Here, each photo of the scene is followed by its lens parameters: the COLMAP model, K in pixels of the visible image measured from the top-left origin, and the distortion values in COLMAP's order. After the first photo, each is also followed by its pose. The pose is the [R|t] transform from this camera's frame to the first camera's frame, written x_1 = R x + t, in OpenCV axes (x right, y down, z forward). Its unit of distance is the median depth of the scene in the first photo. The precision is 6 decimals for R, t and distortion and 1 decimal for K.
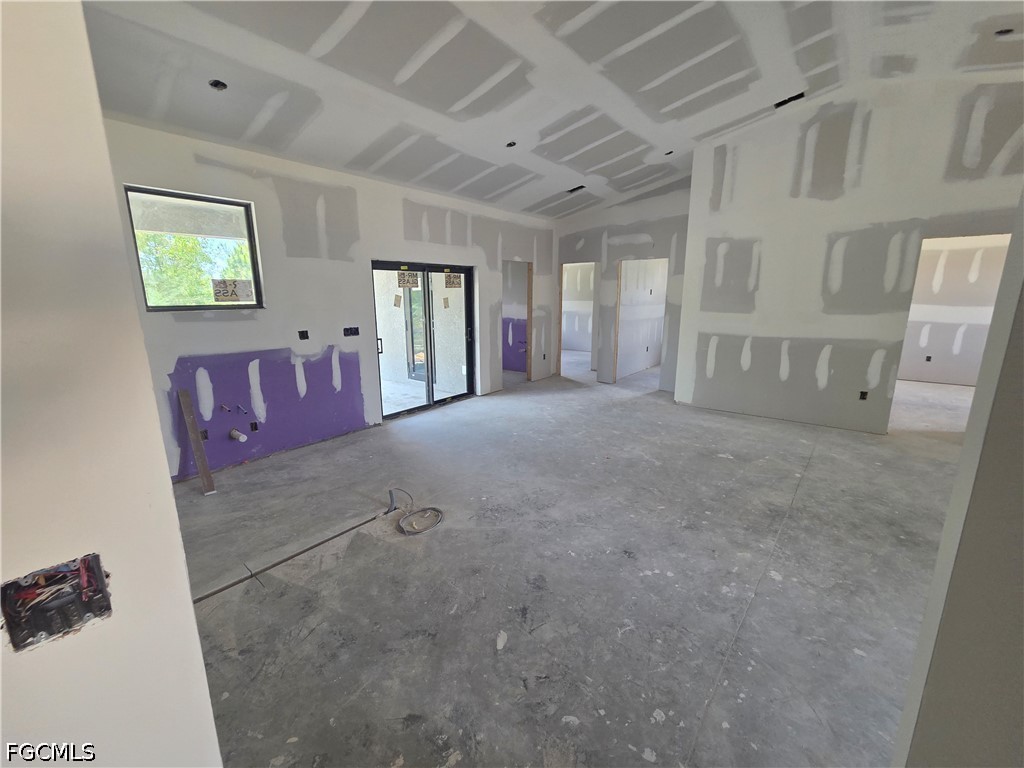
lens RADIAL K [[415.7, 0, 510.0], [0, 415.7, 383.5], [0, 0, 1]] dist [0.002641, -0.001972]
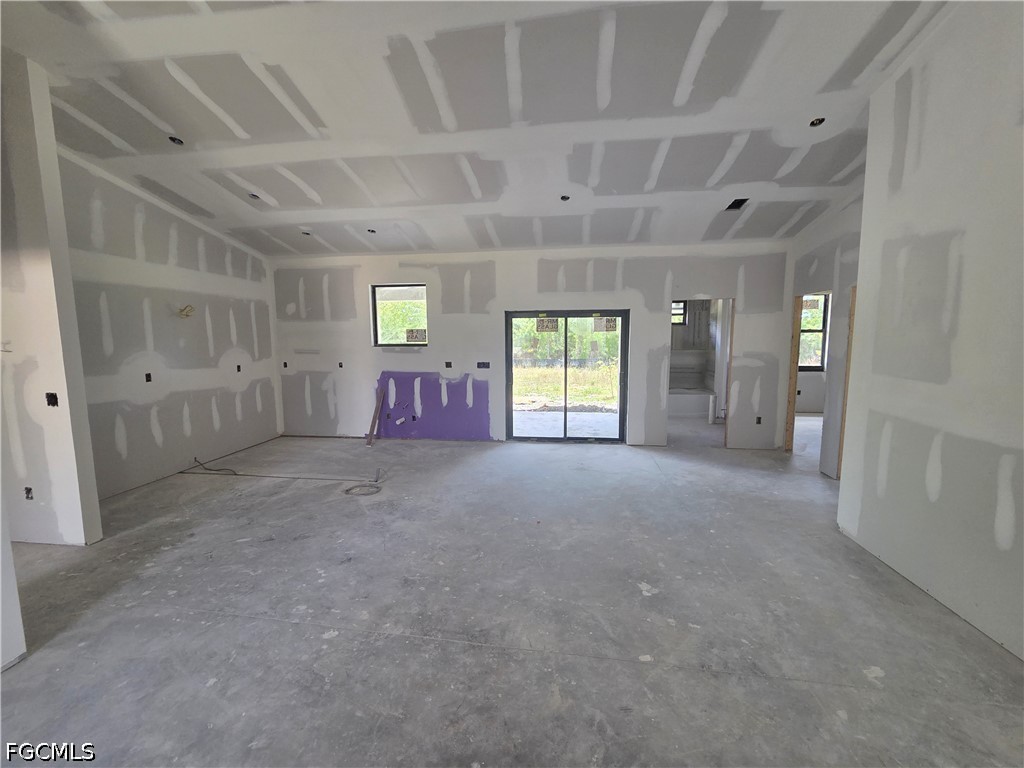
lens RADIAL K [[415.7, 0, 512.7], [0, 415.7, 382.2], [0, 0, 1]] dist [0.002641, -0.001972]
pose [[0.525263, 0.099455, -0.845108, 0.967880], [-0.177476, 0.984110, 0.005506, -0.115306], [0.832226, 0.147095, 0.534567, 0.451016]]
